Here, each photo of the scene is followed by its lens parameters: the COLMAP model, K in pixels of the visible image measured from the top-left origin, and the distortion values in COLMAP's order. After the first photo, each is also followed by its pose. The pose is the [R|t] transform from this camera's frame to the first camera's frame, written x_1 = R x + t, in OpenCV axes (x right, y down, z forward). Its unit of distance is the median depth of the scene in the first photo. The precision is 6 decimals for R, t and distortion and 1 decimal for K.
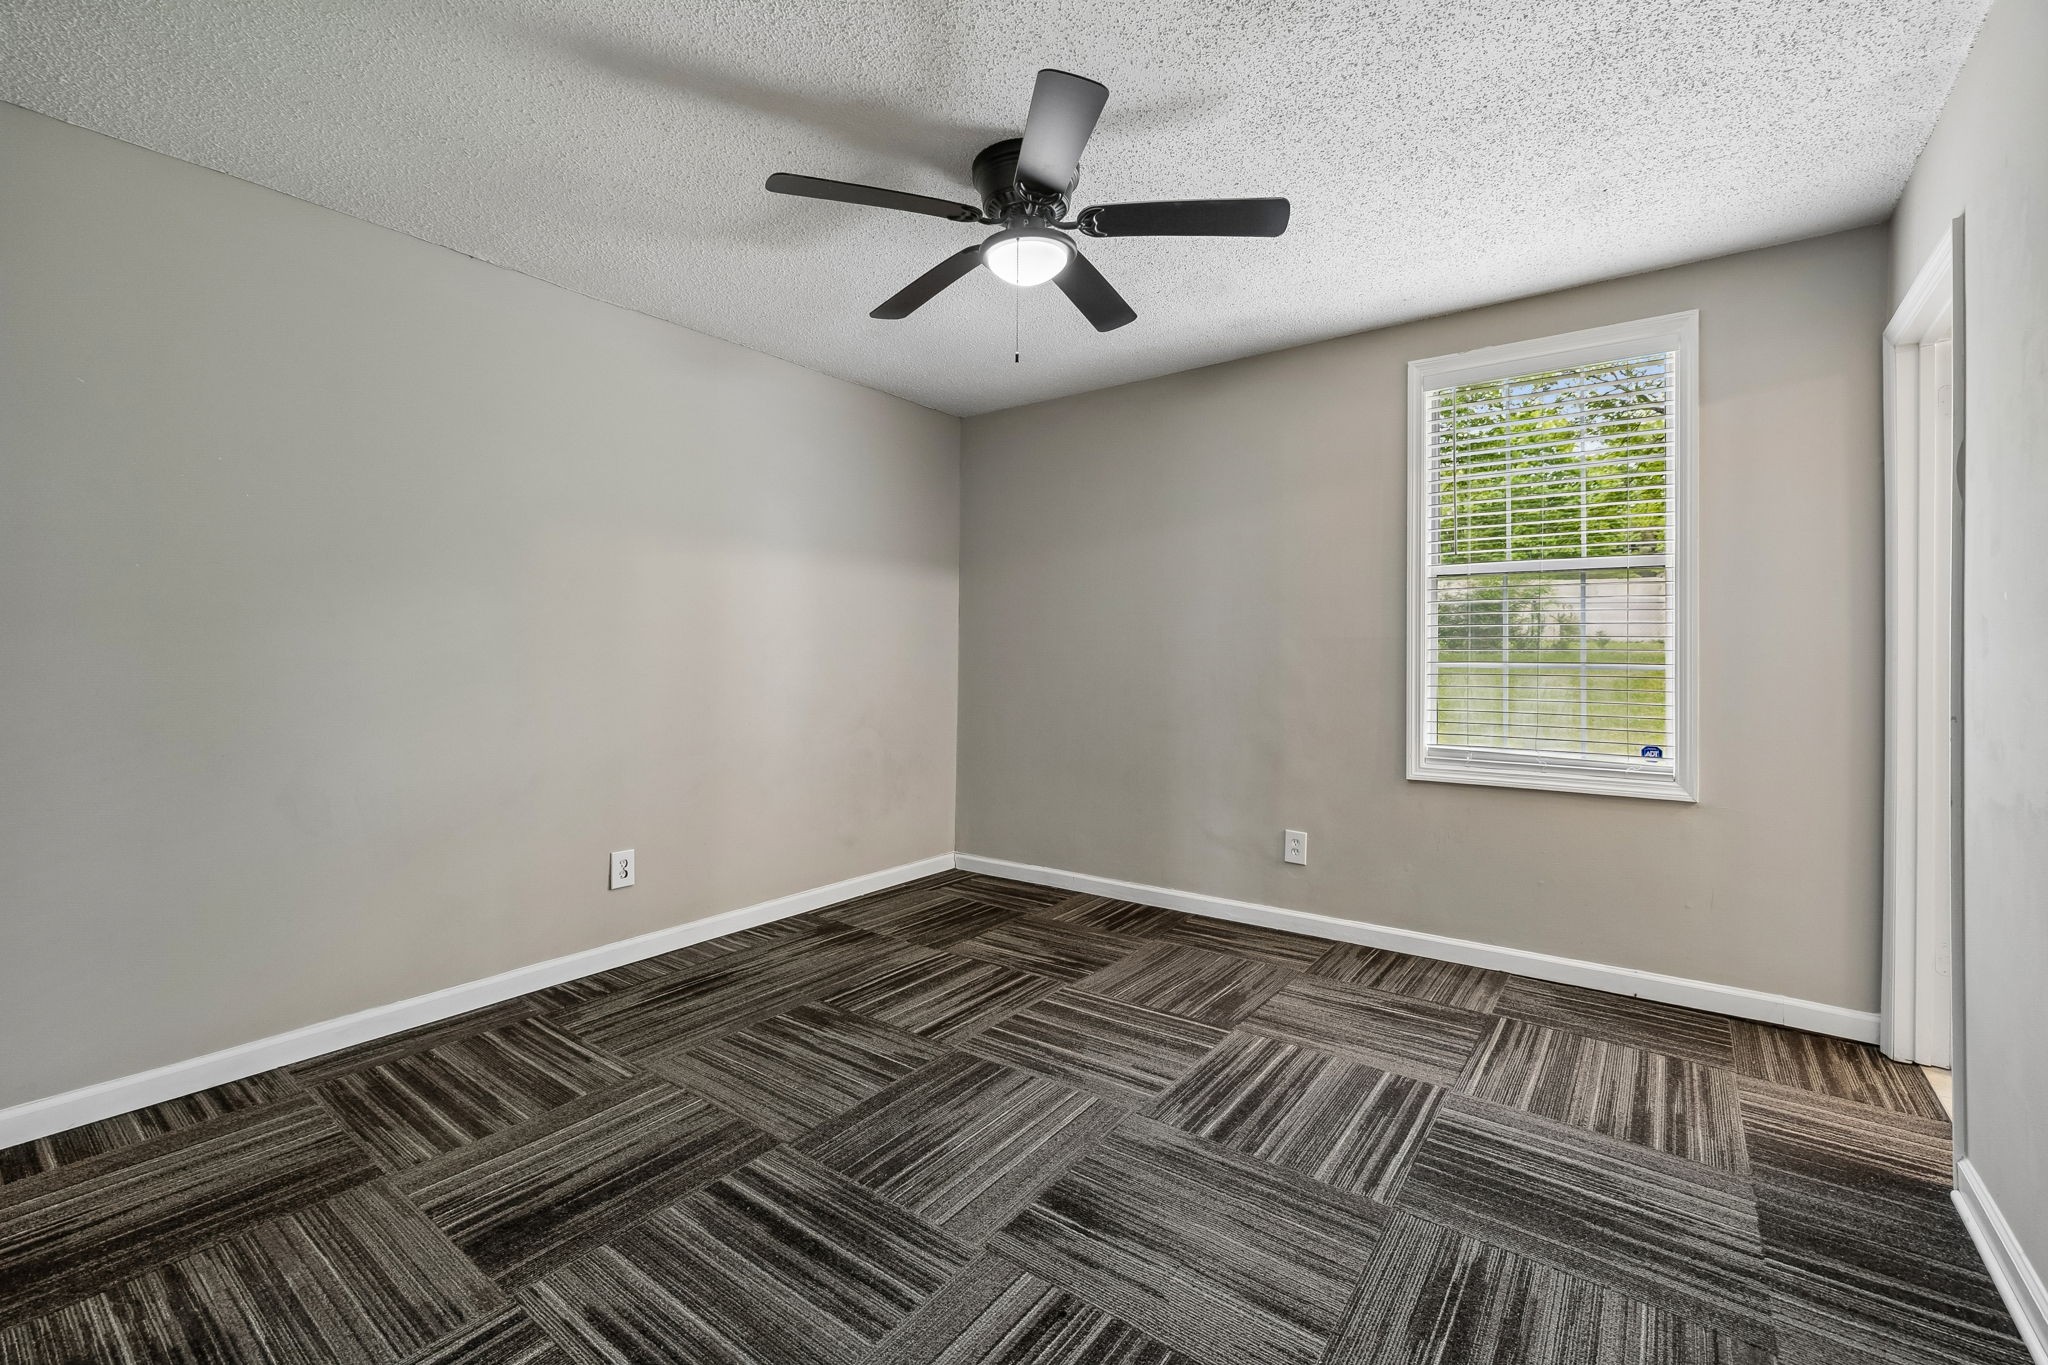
lens RADIAL K [[862.5, 0, 1018.5], [0, 862.5, 672.9], [0, 0, 1]] dist [0.001402, 0.000264]
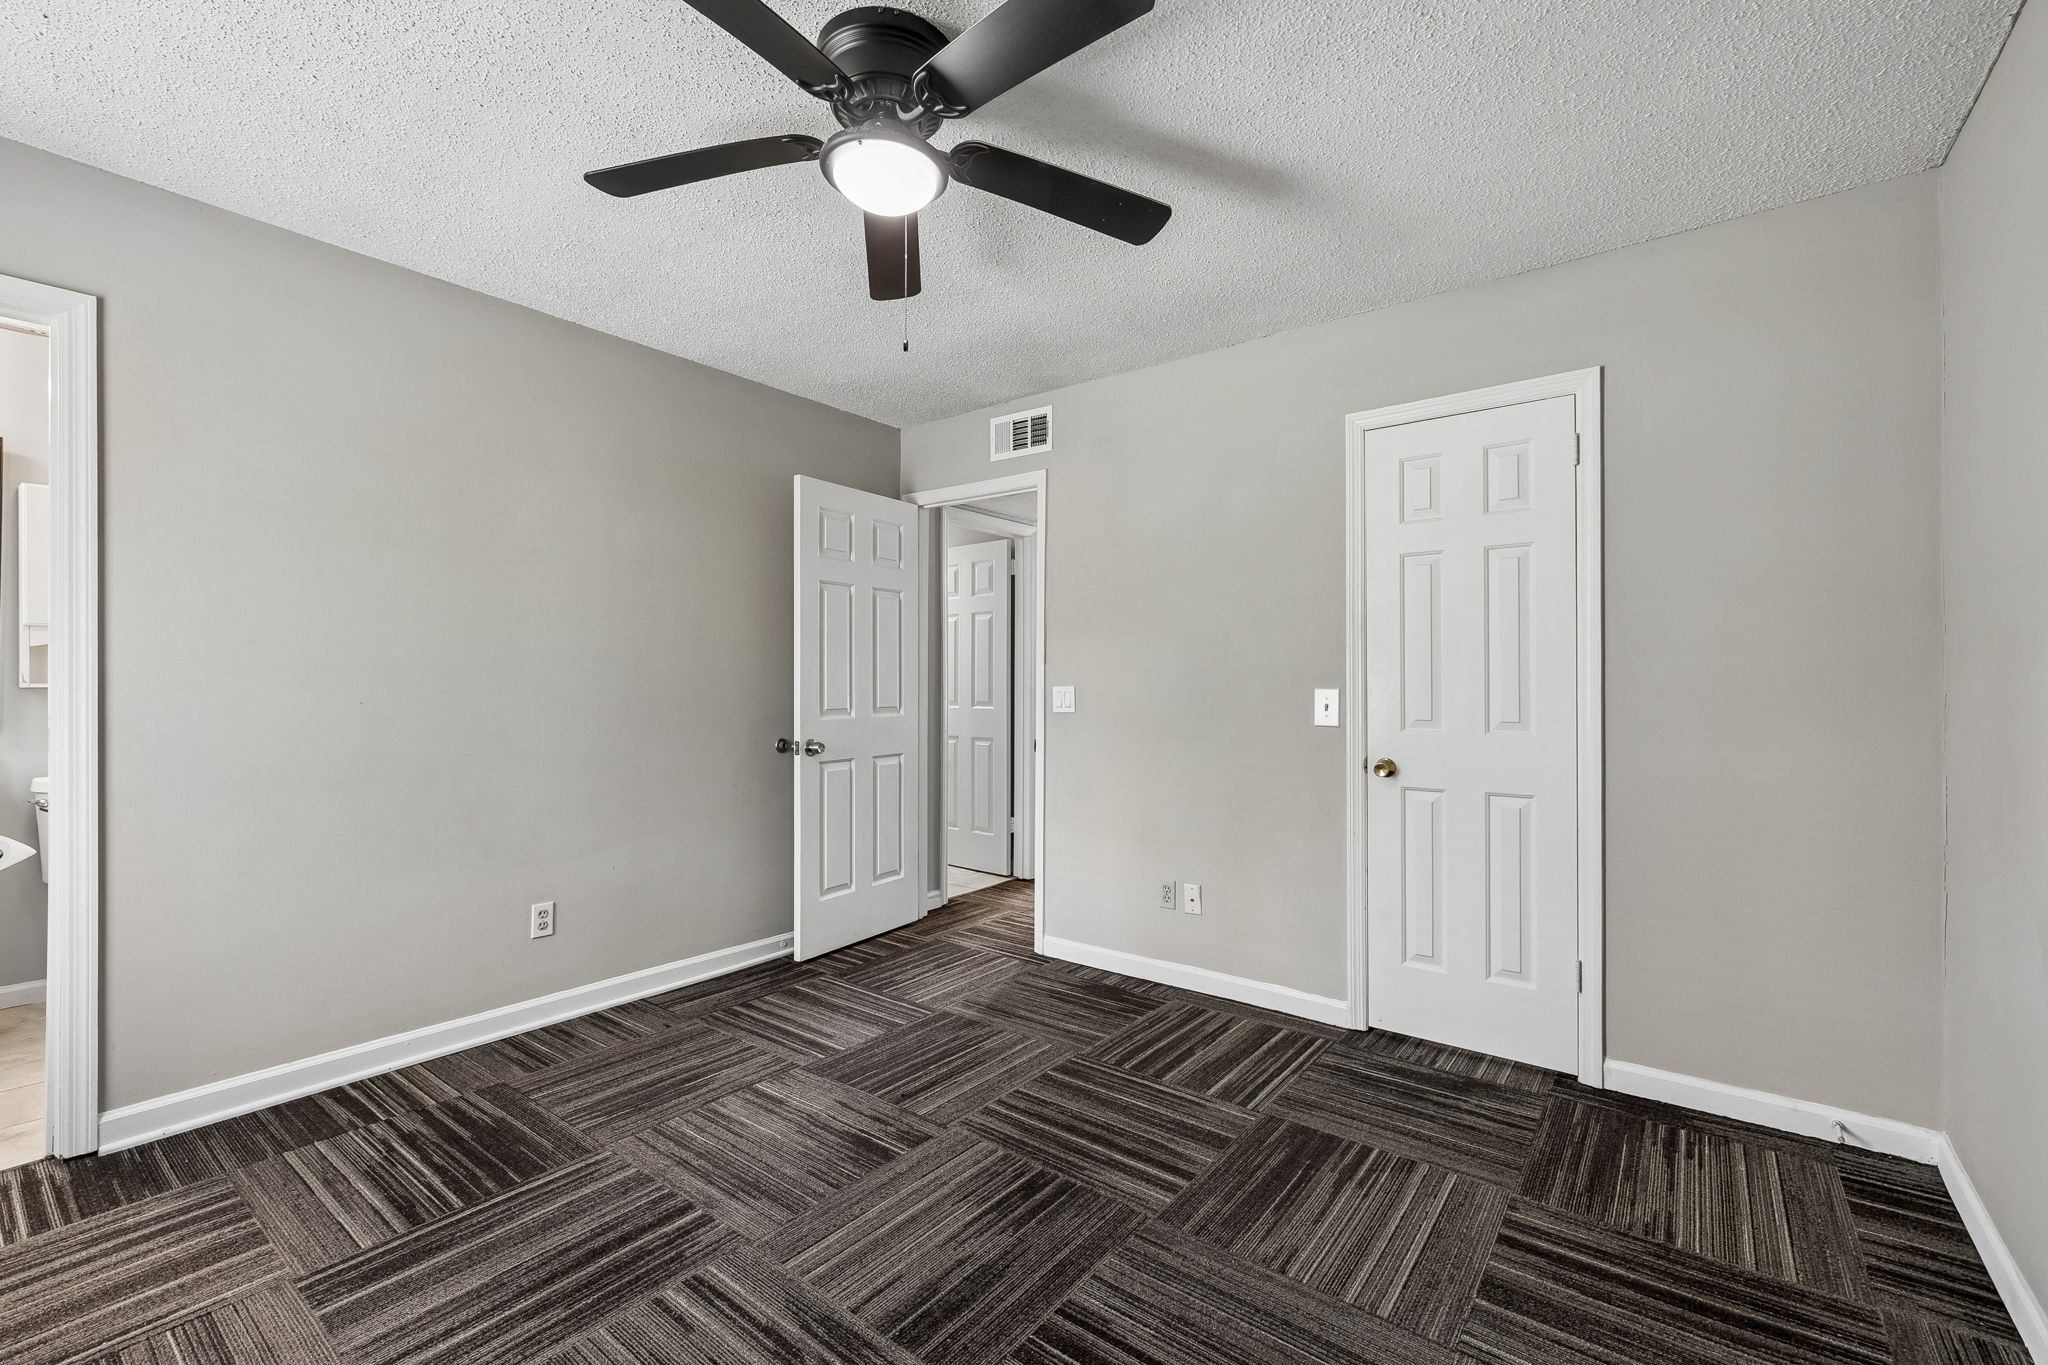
lens RADIAL K [[862.5, 0, 1018.5], [0, 862.5, 672.9], [0, 0, 1]] dist [0.001402, 0.000264]
pose [[-0.999725, -0.008887, 0.021688, -0.148492], [-0.008624, 0.999888, 0.012218, -0.053292], [-0.021794, 0.012027, -0.999690, 2.020563]]
